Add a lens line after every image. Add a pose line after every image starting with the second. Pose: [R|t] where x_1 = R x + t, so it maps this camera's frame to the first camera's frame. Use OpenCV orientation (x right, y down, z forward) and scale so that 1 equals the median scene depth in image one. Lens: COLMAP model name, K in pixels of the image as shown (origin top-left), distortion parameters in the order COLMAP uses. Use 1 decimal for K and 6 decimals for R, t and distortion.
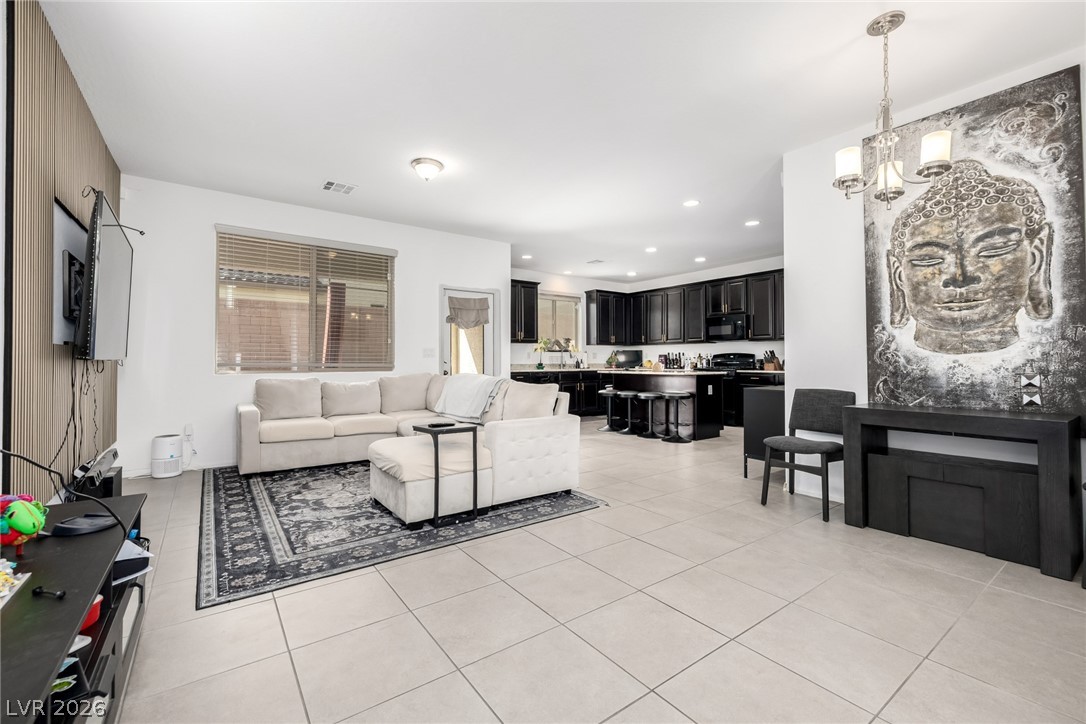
lens RADIAL K [[458.9, 0, 536.7], [0, 458.9, 354.9], [0, 0, 1]] dist [0.001648, 0.000098]
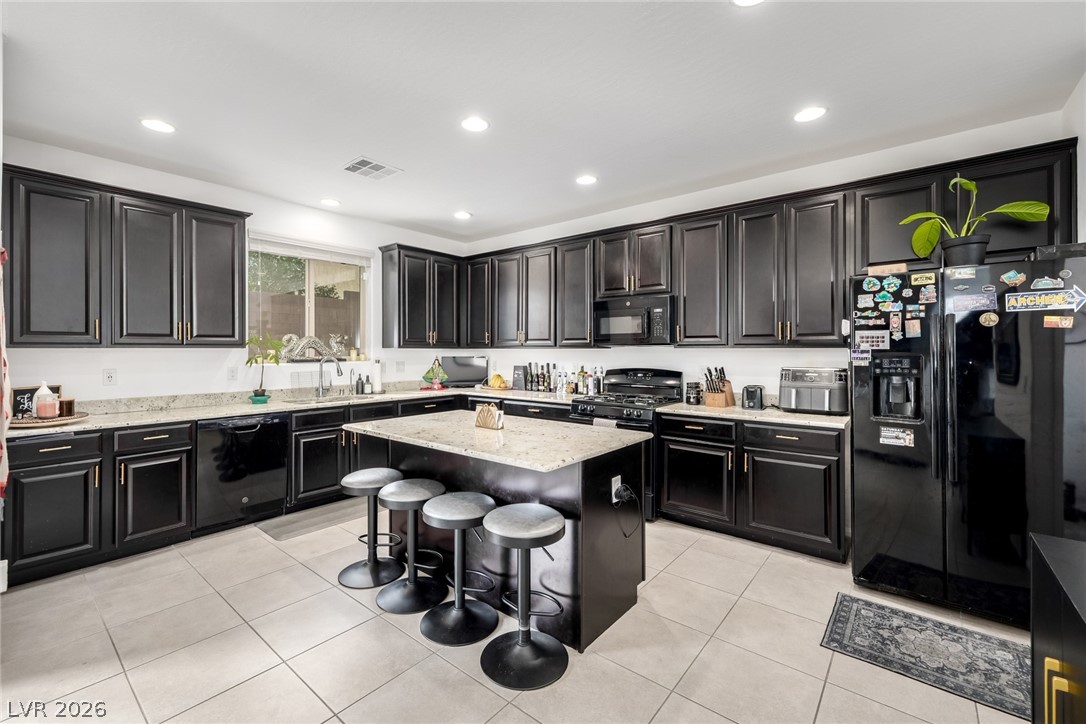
lens RADIAL K [[456.8, 0, 534.5], [0, 456.8, 350.2], [0, 0, 1]] dist [0.000741, 0.000176]
pose [[0.968196, 0.001250, 0.250190, 0.403094], [-0.004326, 0.999922, 0.011746, -0.071214], [-0.250156, -0.012455, 0.968125, 1.201744]]
